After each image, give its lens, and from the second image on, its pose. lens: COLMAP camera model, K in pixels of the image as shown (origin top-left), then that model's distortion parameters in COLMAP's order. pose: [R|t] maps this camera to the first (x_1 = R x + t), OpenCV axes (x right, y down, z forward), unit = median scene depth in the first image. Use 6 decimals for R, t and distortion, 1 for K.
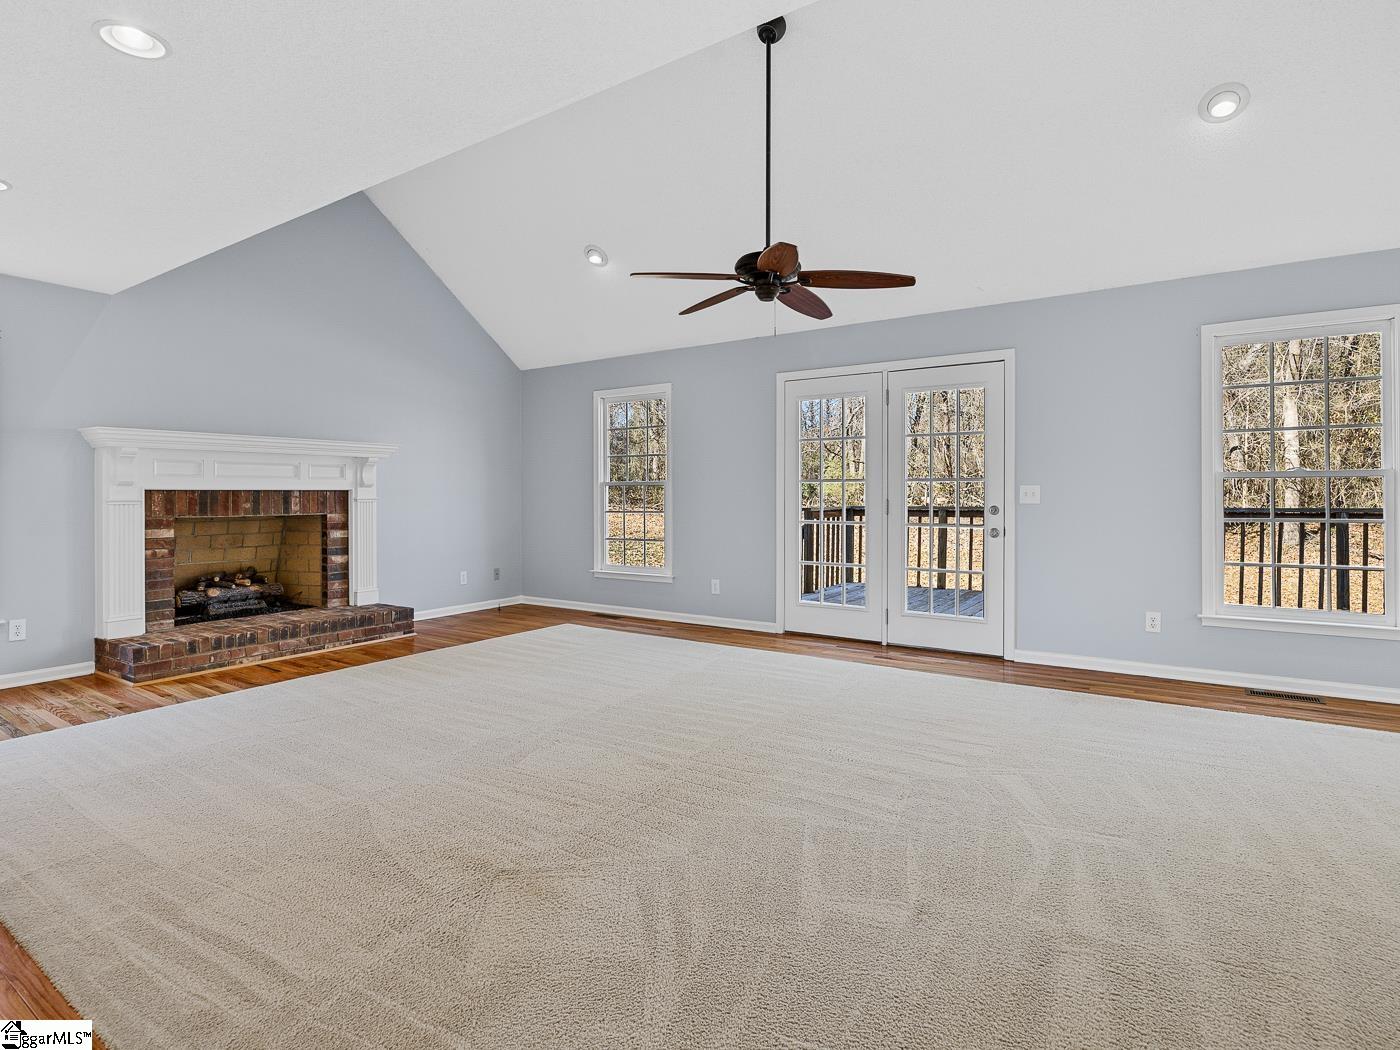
lens RADIAL K [[727.2, 0, 701.2], [0, 727.2, 498.1], [0, 0, 1]] dist [-0.001525, -0.000184]
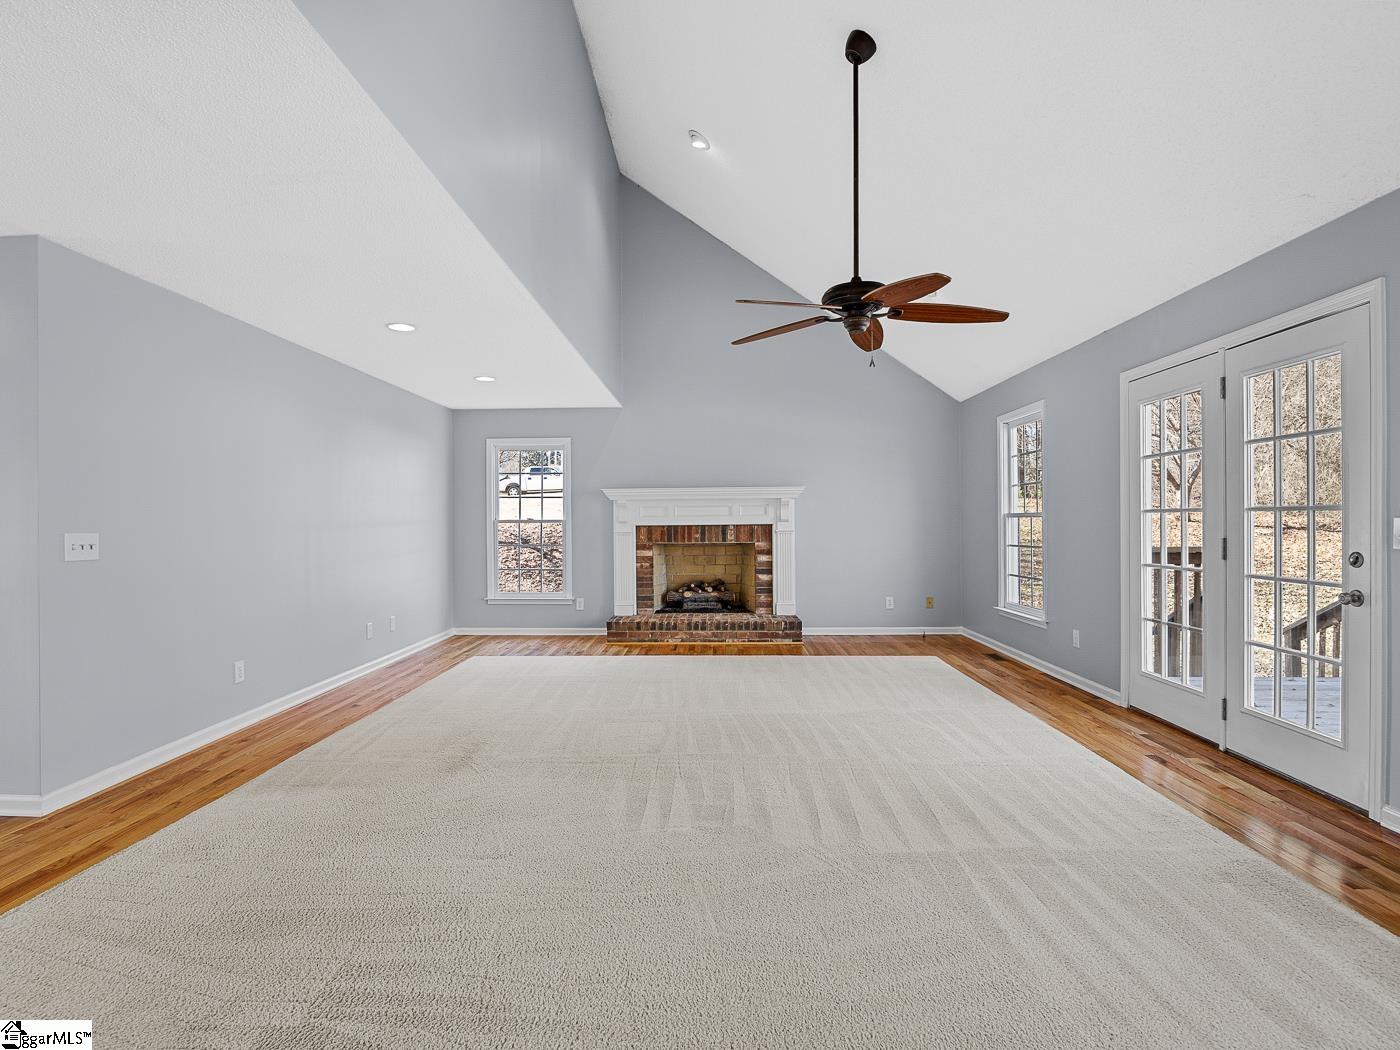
lens RADIAL K [[739.4, 0, 700.0], [0, 739.4, 525.0], [0, 0, 1]] dist [-0.001566, 0.000077]
pose [[0.525963, -0.000293, -0.850507, 0.615757], [0.003755, 0.999991, 0.001978, -0.013772], [0.850499, -0.004234, 0.525959, 0.227803]]
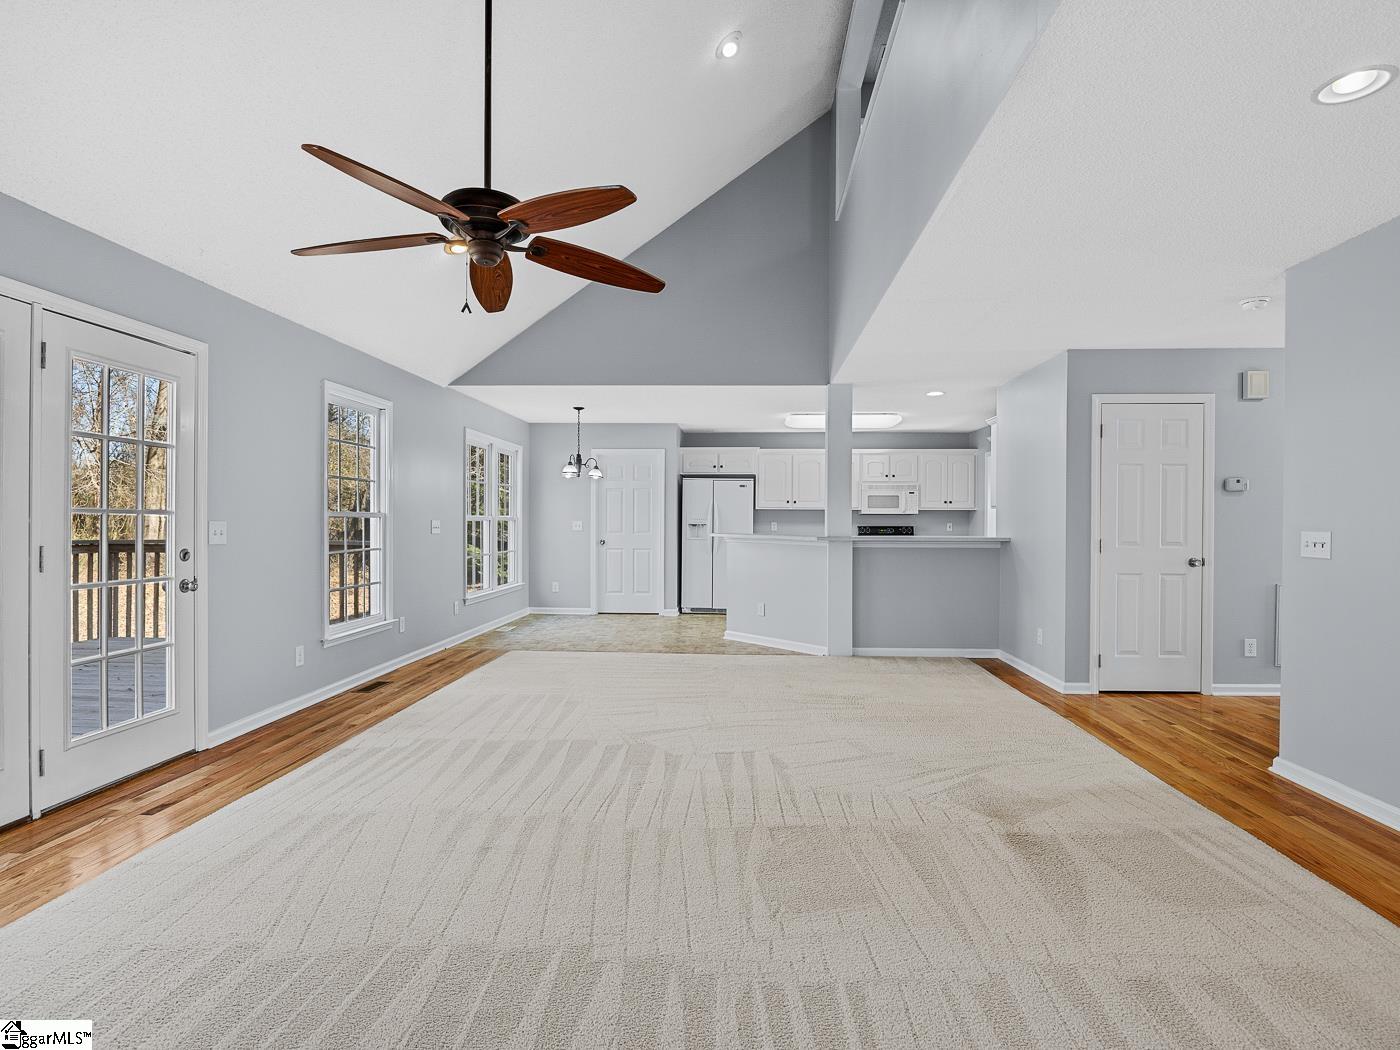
lens RADIAL K [[739.4, 0, 700.0], [0, 739.4, 525.0], [0, 0, 1]] dist [-0.001566, 0.000077]
pose [[-0.486827, -0.005818, 0.873479, -0.483127], [0.000478, 0.999976, 0.006927, -0.017558], [-0.873498, 0.003790, -0.486813, 0.881091]]
